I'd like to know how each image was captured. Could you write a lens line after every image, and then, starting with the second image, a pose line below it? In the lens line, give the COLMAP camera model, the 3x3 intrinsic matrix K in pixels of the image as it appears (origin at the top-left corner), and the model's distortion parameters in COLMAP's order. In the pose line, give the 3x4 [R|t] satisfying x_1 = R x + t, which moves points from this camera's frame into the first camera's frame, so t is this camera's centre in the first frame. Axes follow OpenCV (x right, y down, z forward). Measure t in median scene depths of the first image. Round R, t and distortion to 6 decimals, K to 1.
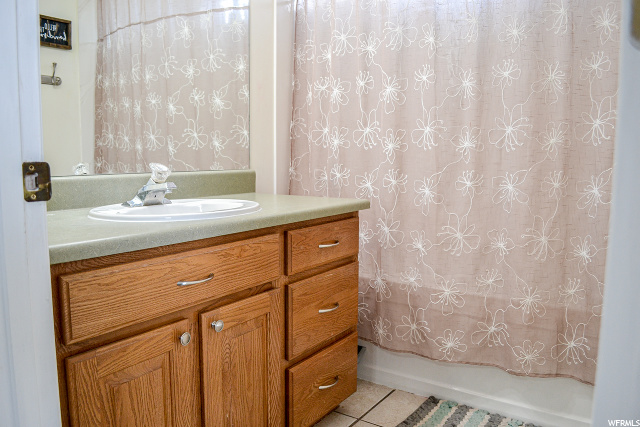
lens RADIAL K [[533.6, 0, 318.2], [0, 533.6, 211.5], [0, 0, 1]] dist [-0.008675, -0.002515]
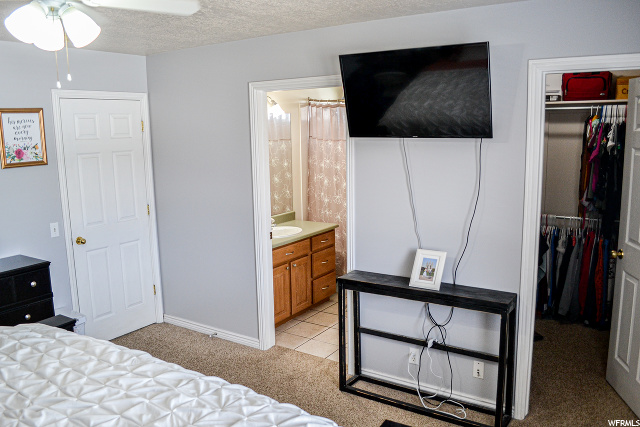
lens RADIAL K [[533.6, 0, 321.5], [0, 533.6, 214.6], [0, 0, 1]] dist [-0.008675, -0.002515]
pose [[0.999536, -0.029880, 0.005846, -0.008602], [0.029562, 0.998385, 0.048506, -0.214850], [-0.007286, -0.048311, 0.998806, -1.847376]]
